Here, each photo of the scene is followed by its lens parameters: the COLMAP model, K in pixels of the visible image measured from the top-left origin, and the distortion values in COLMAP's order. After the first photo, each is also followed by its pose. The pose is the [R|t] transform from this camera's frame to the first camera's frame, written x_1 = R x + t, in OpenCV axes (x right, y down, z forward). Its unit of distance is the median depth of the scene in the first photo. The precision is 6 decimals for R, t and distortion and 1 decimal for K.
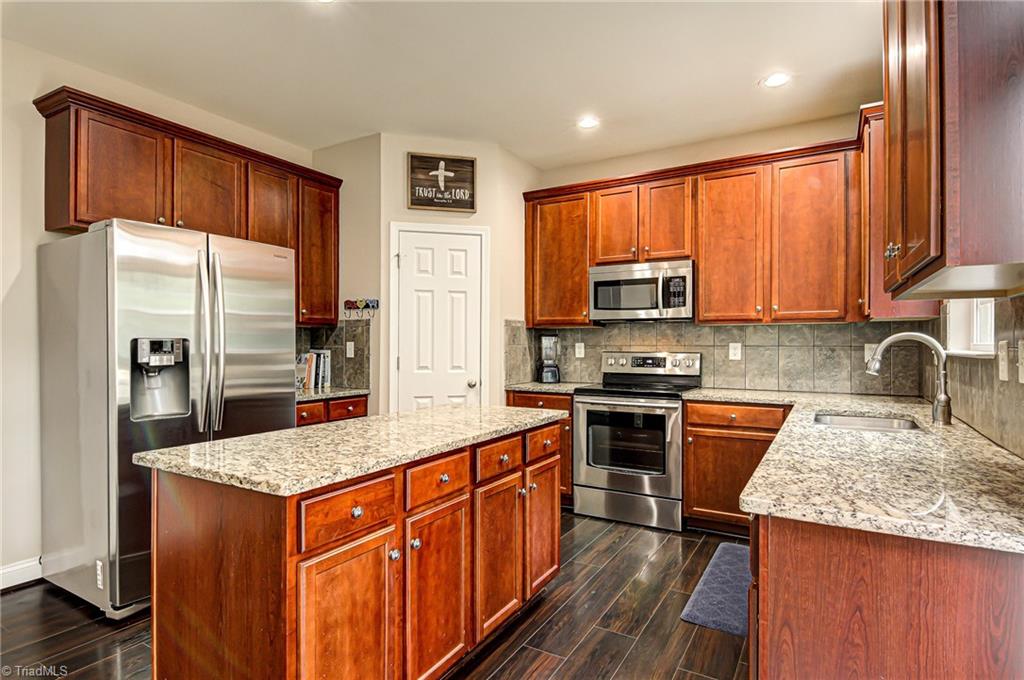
lens RADIAL K [[532.1, 0, 514.3], [0, 532.1, 347.9], [0, 0, 1]] dist [0.008377, -0.000360]
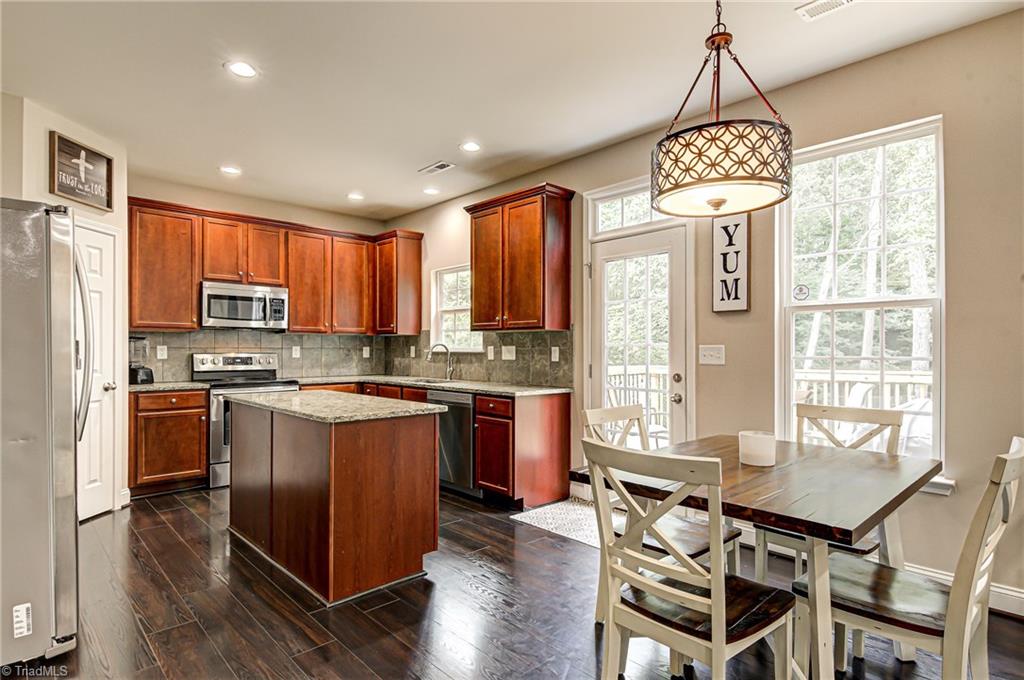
lens RADIAL K [[532.1, 0, 514.3], [0, 532.1, 347.9], [0, 0, 1]] dist [0.008377, -0.000360]
pose [[0.275228, 0.000832, 0.961379, -0.826336], [0.002399, 0.999996, -0.001552, -0.001037], [-0.961376, 0.002733, 0.275225, 0.014734]]
